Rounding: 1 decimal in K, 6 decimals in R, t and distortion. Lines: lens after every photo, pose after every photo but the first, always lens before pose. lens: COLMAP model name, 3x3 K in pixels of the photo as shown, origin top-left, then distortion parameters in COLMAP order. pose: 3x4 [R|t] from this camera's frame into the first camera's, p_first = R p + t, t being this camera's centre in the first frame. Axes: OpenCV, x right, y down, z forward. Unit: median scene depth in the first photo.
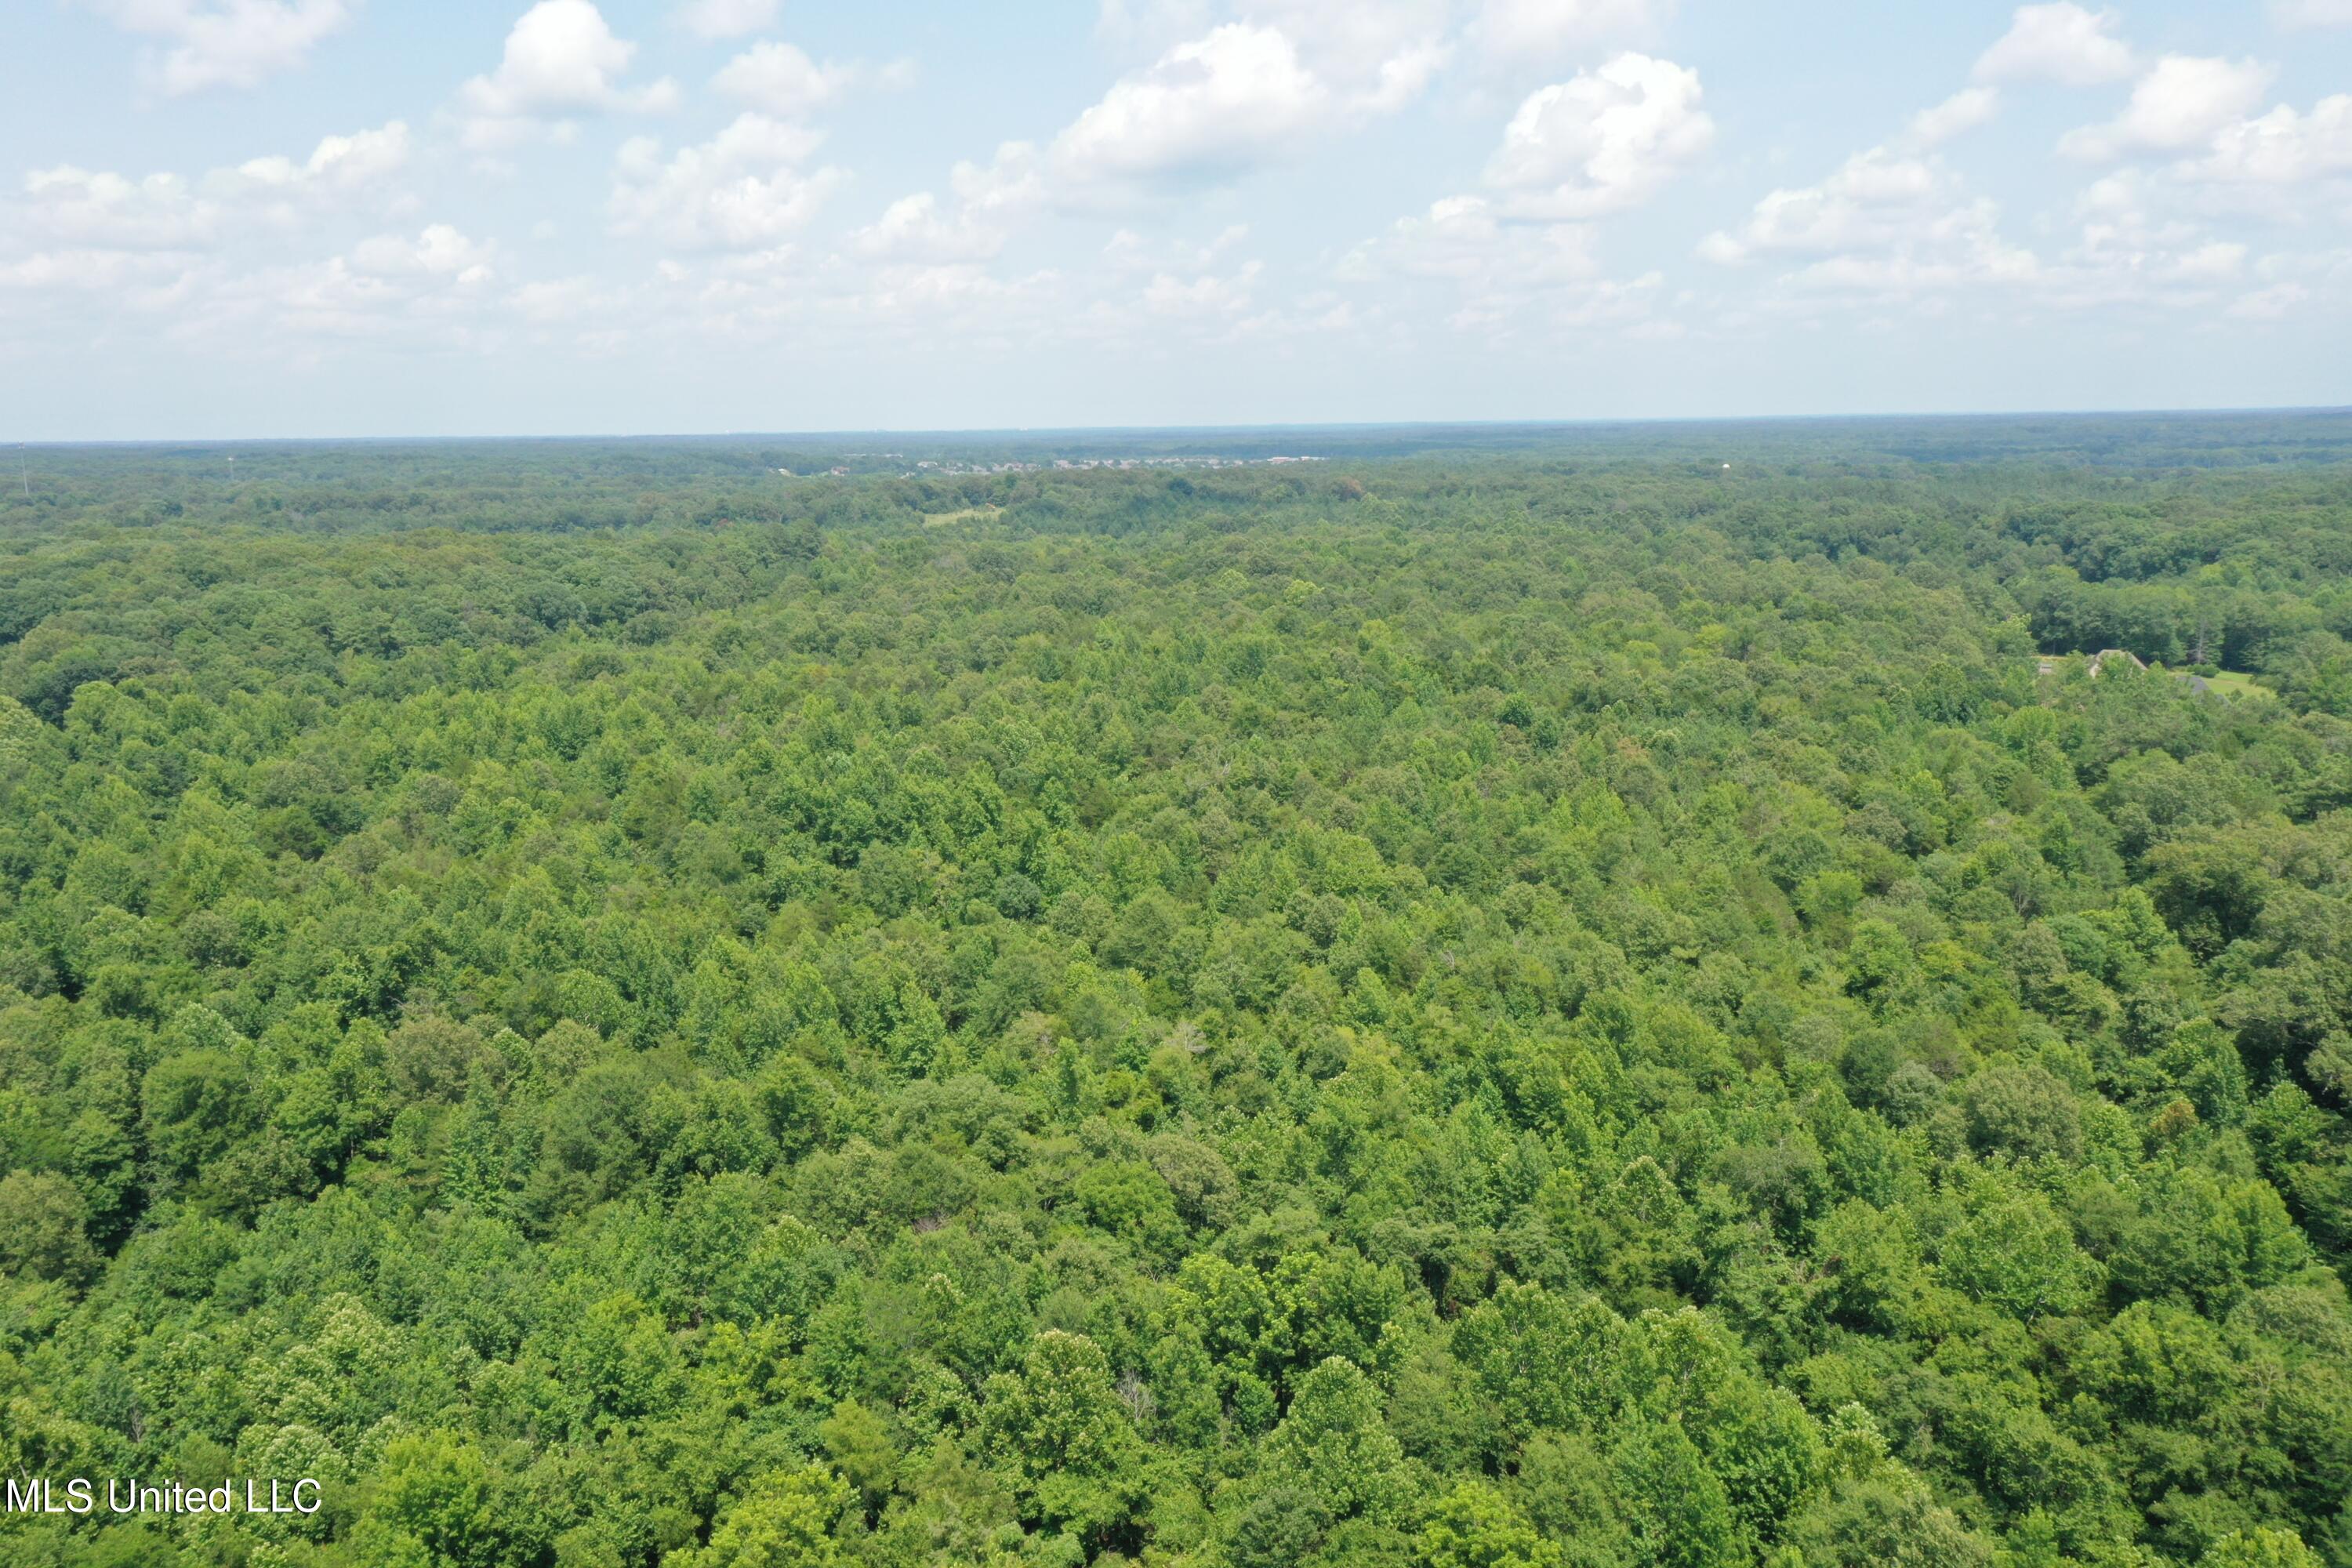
lens RADIAL K [[1863.9, 0, 1180.2], [0, 1863.9, 789.0], [0, 0, 1]] dist [0.010163, 0.010217]
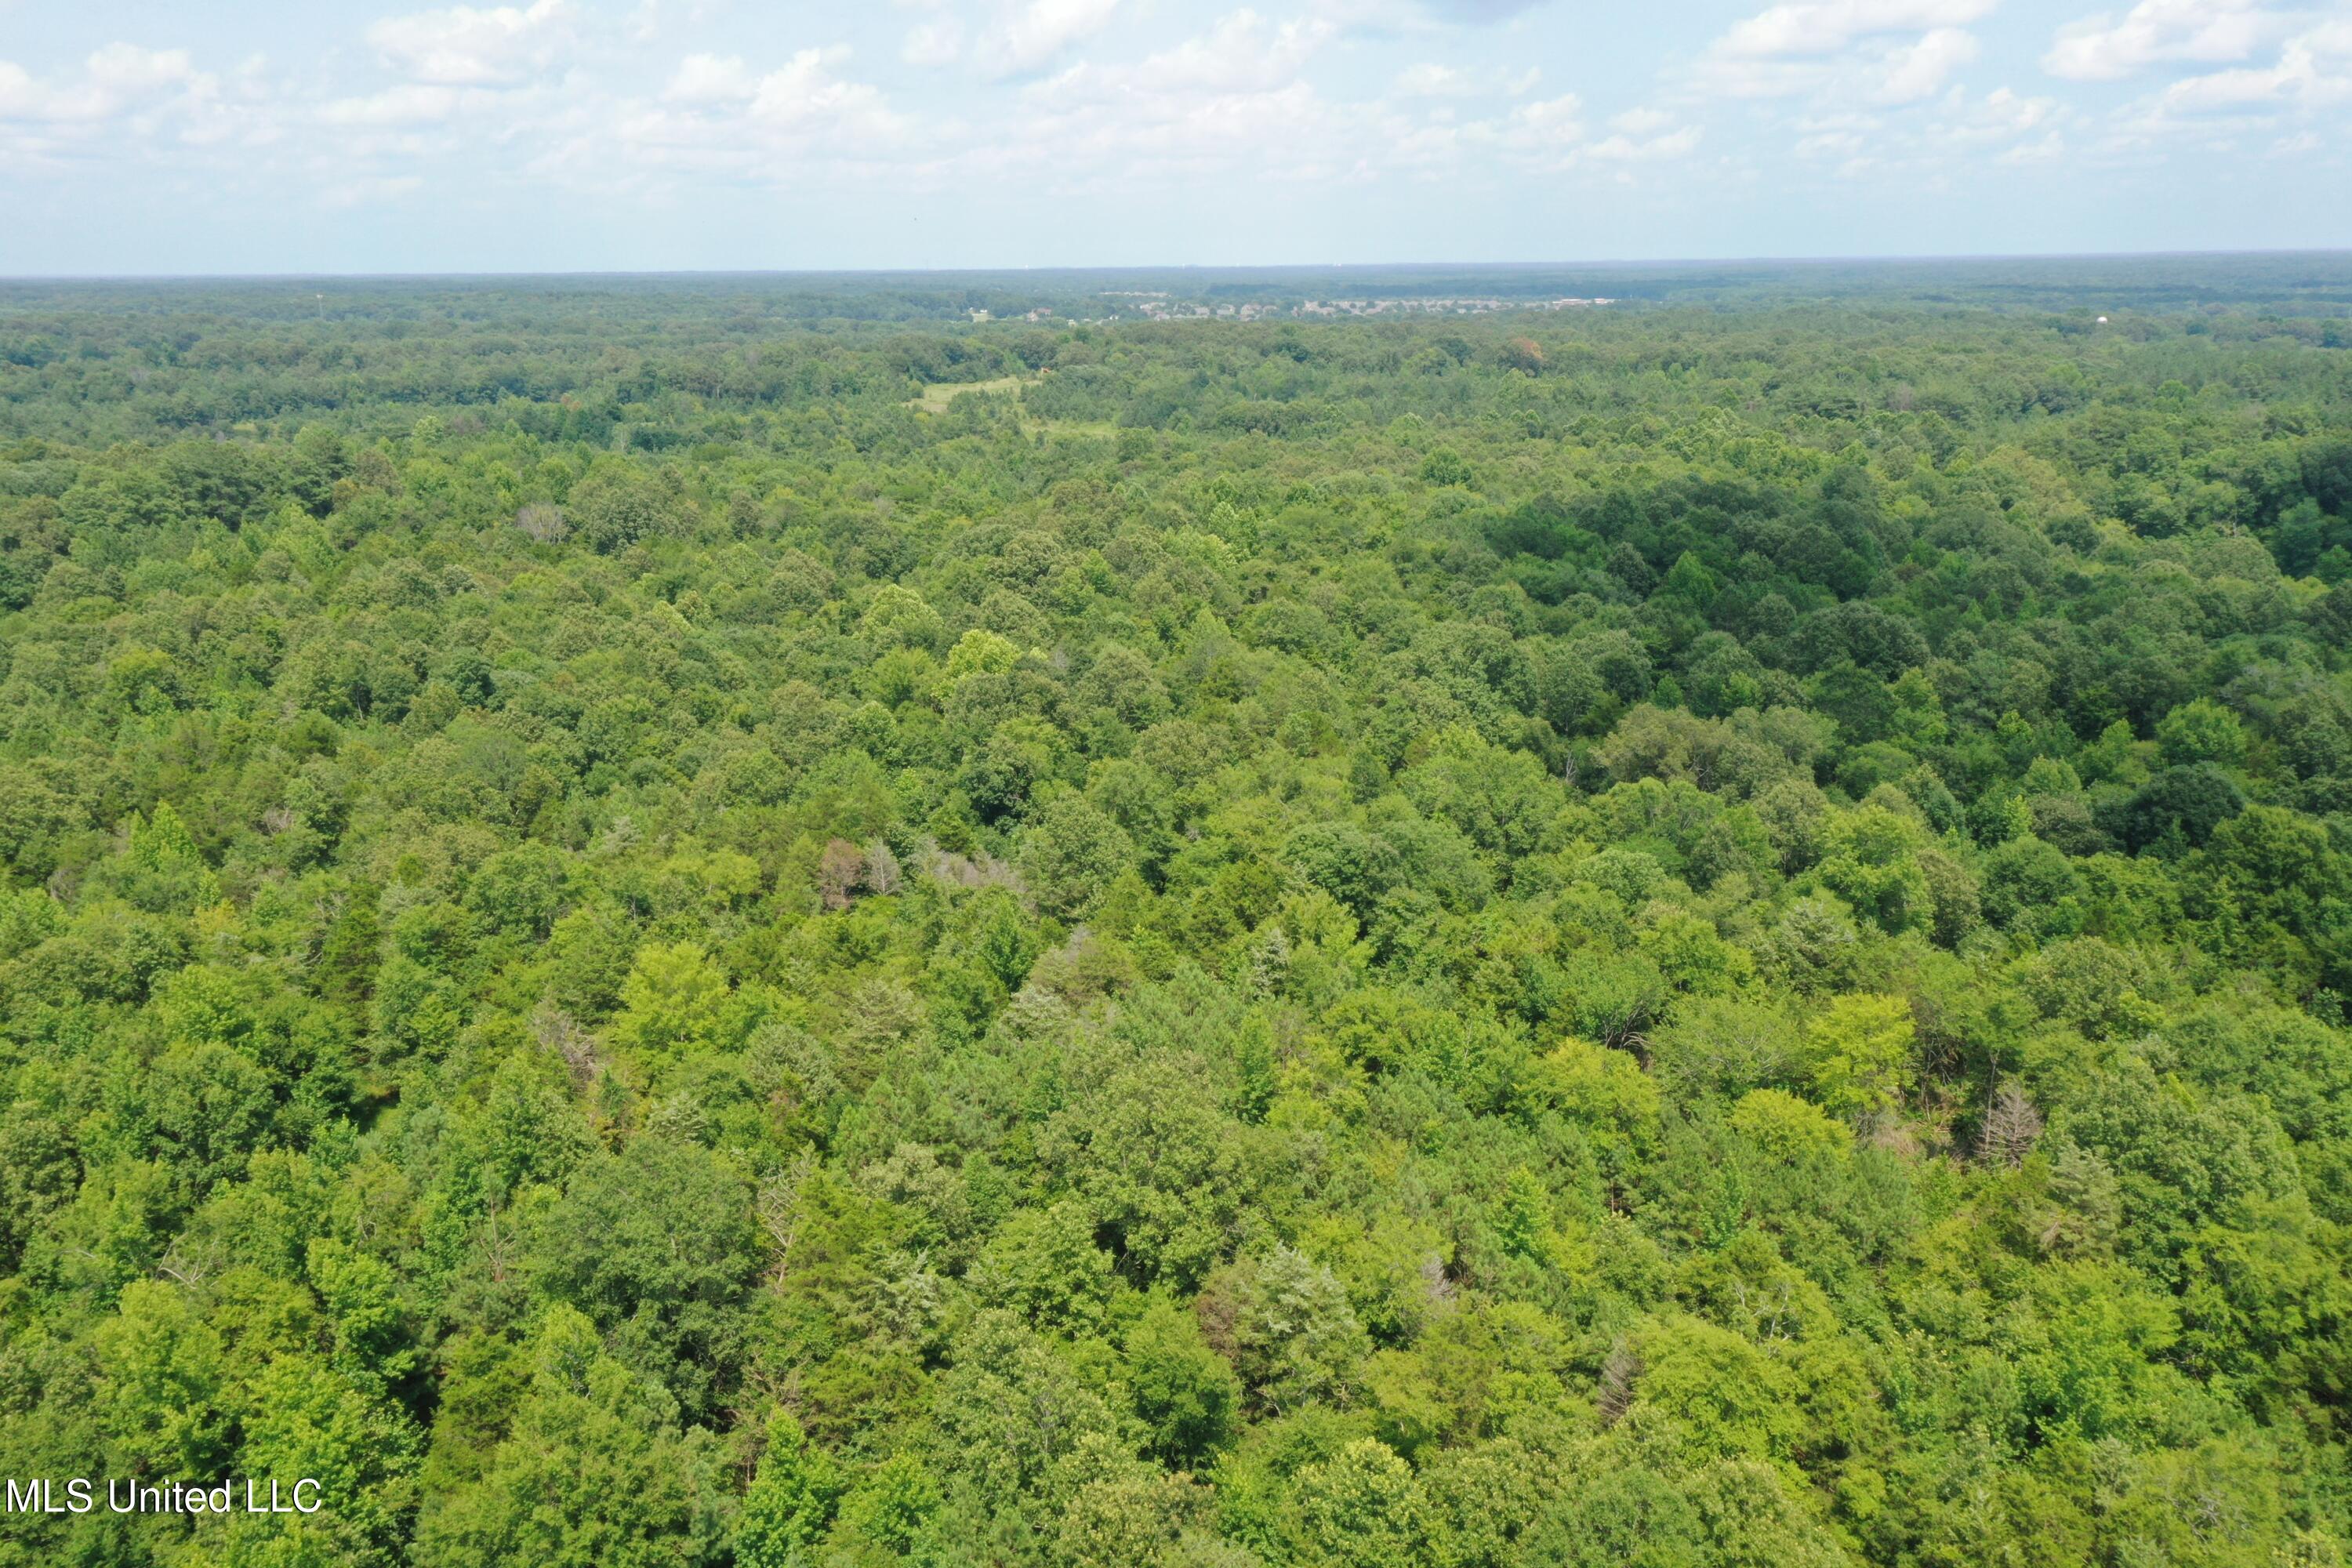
lens RADIAL K [[1863.9, 0, 1180.2], [0, 1863.9, 789.0], [0, 0, 1]] dist [0.010163, 0.010217]
pose [[0.985499, 0.050048, -0.162135, 0.509294], [-0.036408, 0.995627, 0.086036, -0.317379], [0.165732, -0.078885, 0.983011, 1.589684]]
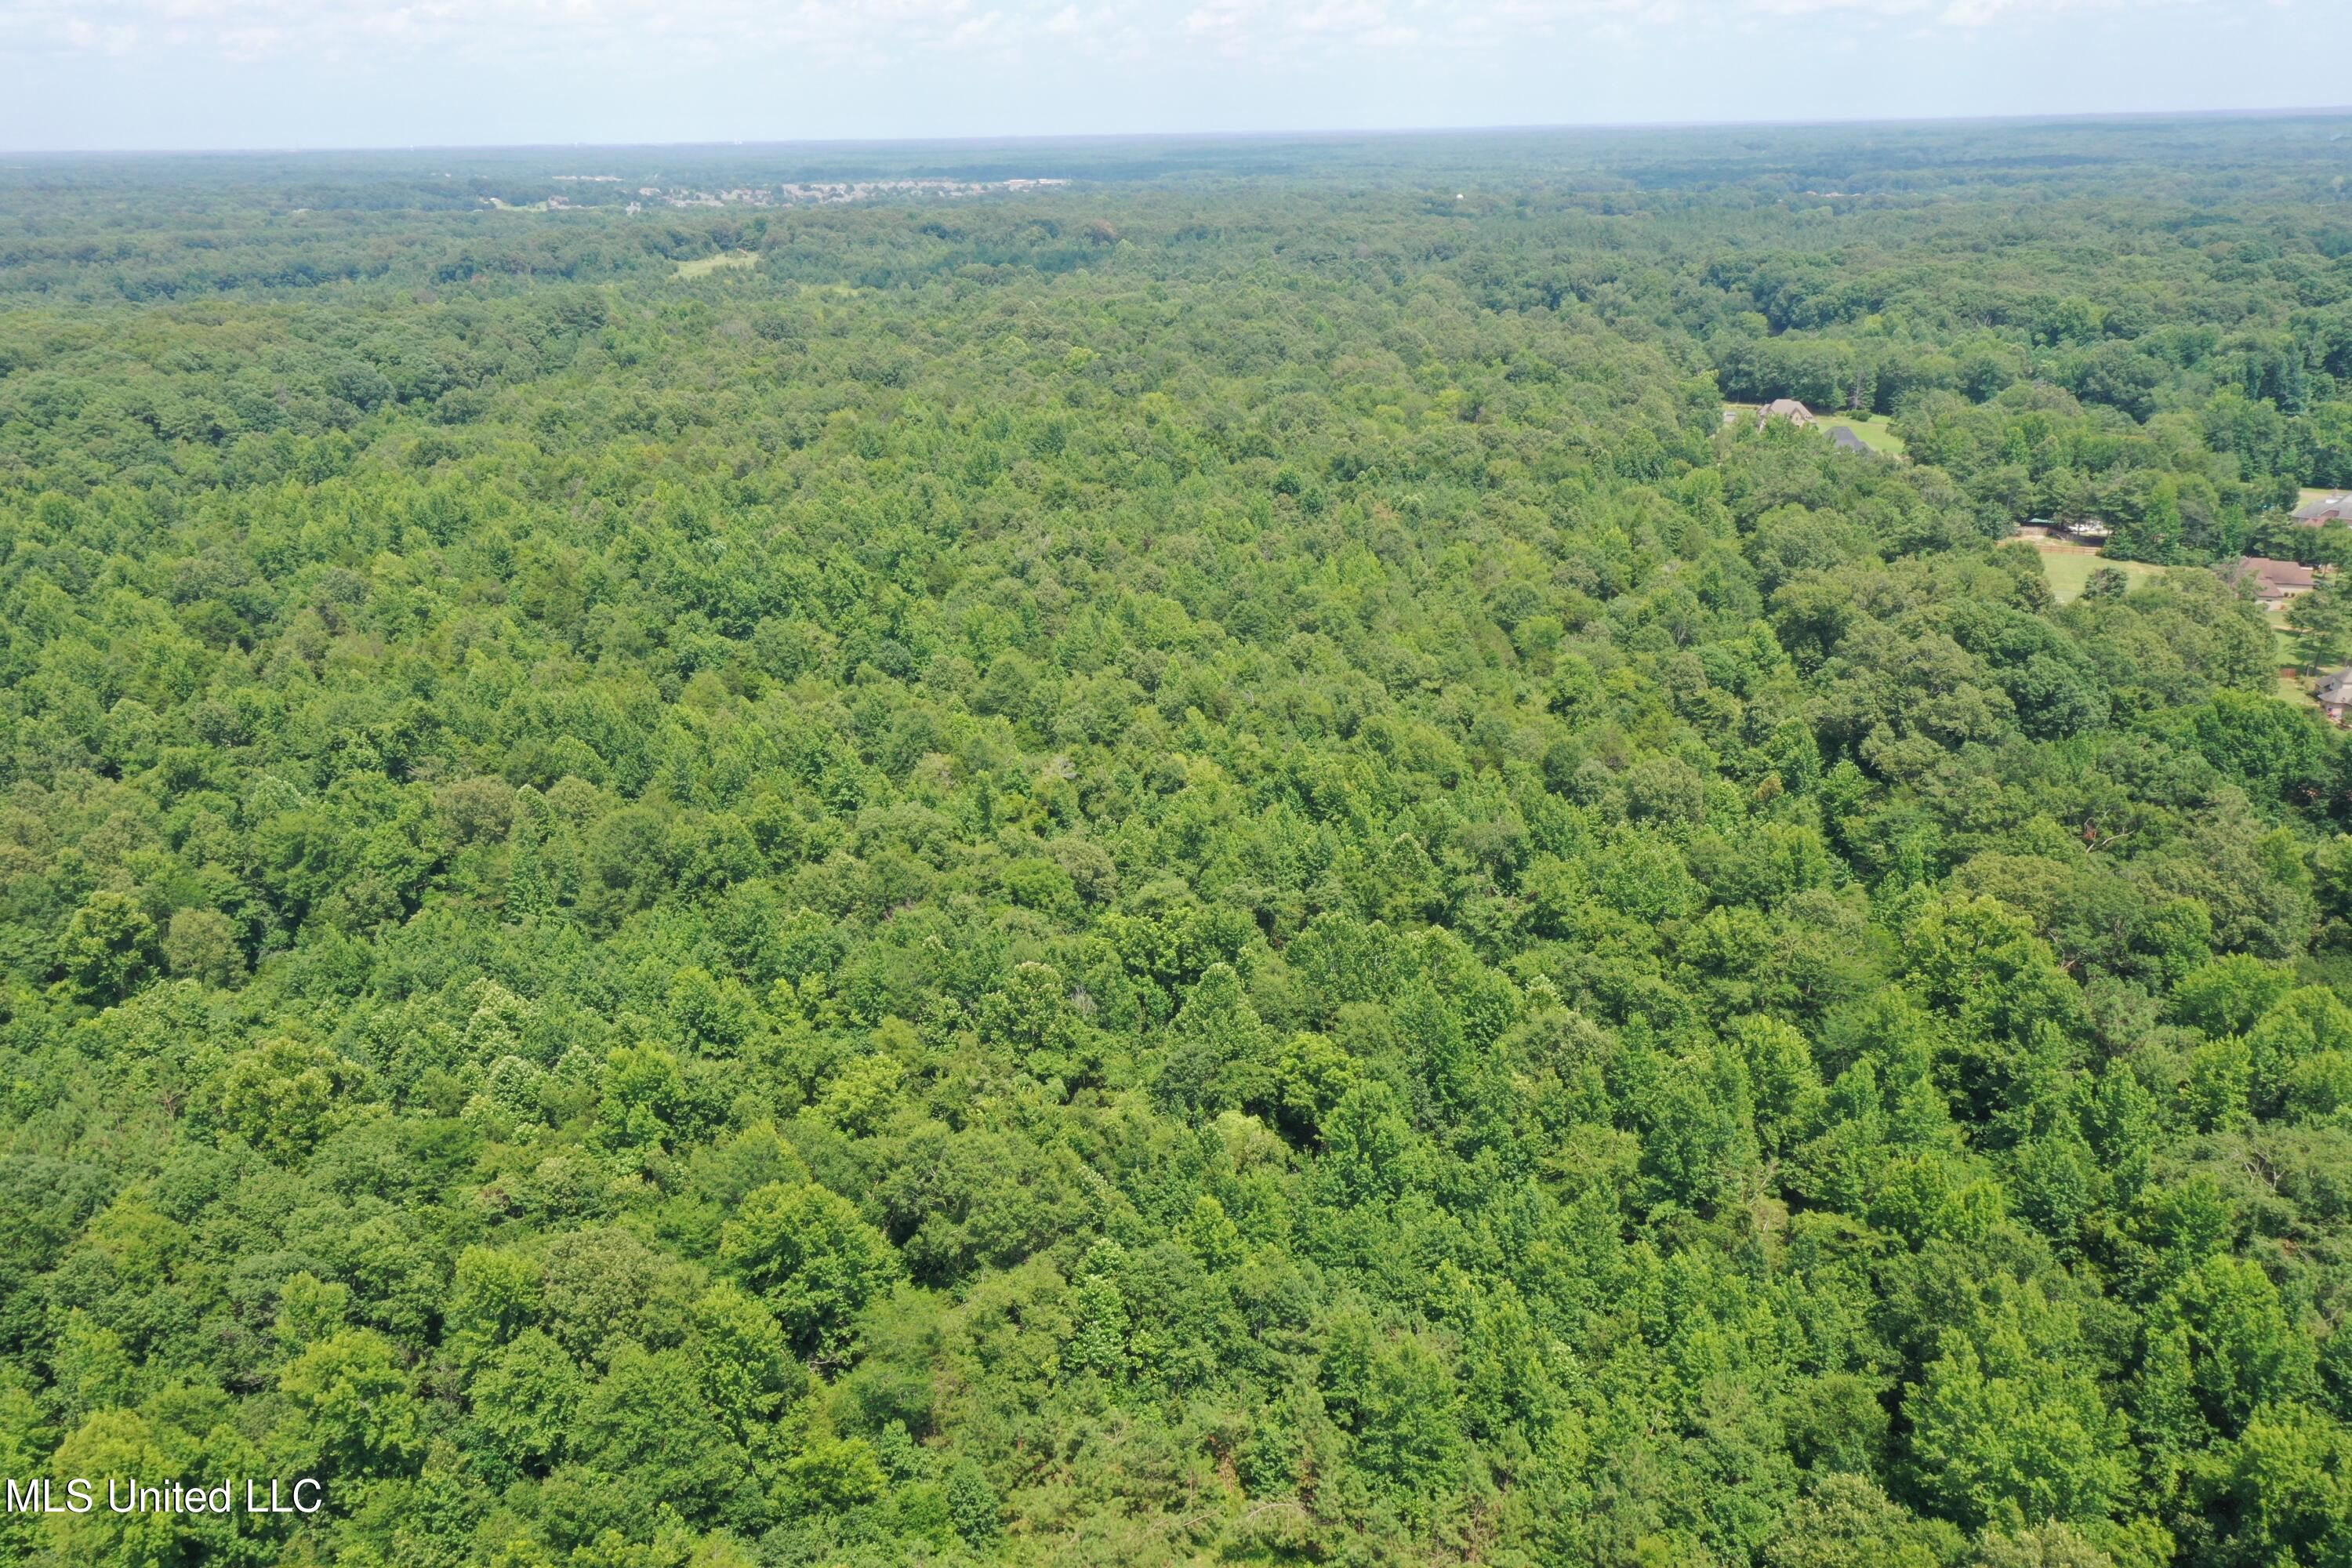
lens RADIAL K [[1863.9, 0, 1180.2], [0, 1863.9, 789.0], [0, 0, 1]] dist [0.010163, 0.010217]
pose [[0.990321, -0.048545, 0.130031, -0.083961], [0.029387, 0.988937, 0.145399, -0.038735], [-0.135650, -0.140170, 0.980791, -0.292757]]
